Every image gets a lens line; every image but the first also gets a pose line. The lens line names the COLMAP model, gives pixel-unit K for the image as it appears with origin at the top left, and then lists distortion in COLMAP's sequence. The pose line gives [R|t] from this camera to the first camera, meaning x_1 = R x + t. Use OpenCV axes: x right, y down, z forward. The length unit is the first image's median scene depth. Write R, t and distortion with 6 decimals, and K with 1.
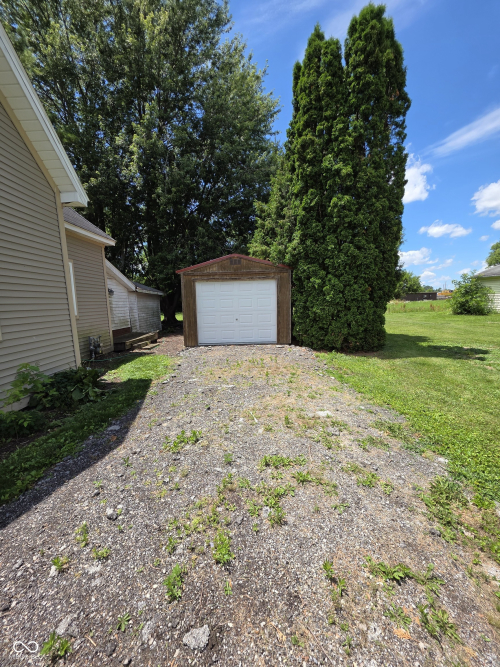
lens RADIAL K [[265.5, 0, 248.3], [0, 265.5, 337.5], [0, 0, 1]] dist [0.001514, 0.000371]
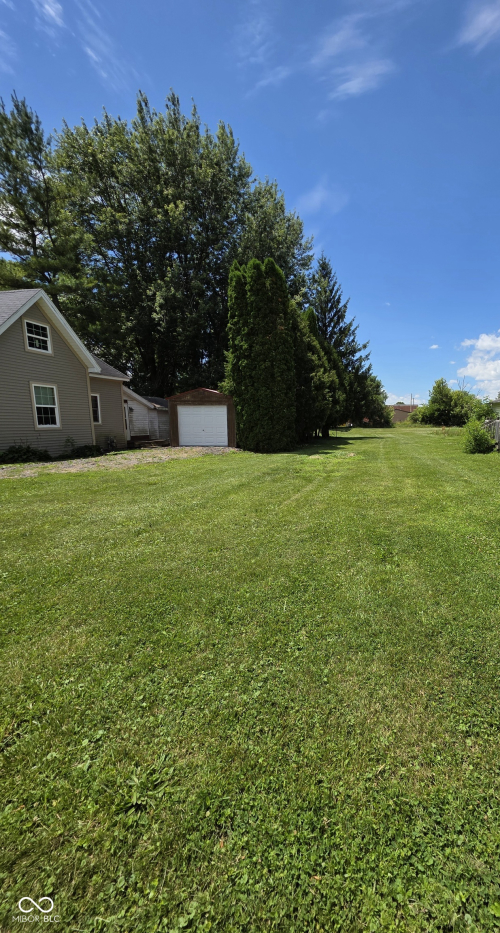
lens RADIAL K [[333.6, 0, 253.7], [0, 333.6, 466.3], [0, 0, 1]] dist [0.001181, 0.000116]
pose [[0.977549, 0.052620, -0.204031, 0.677123], [-0.049999, 0.998587, 0.017983, 0.094518], [0.204689, -0.007378, 0.978799, -0.869586]]
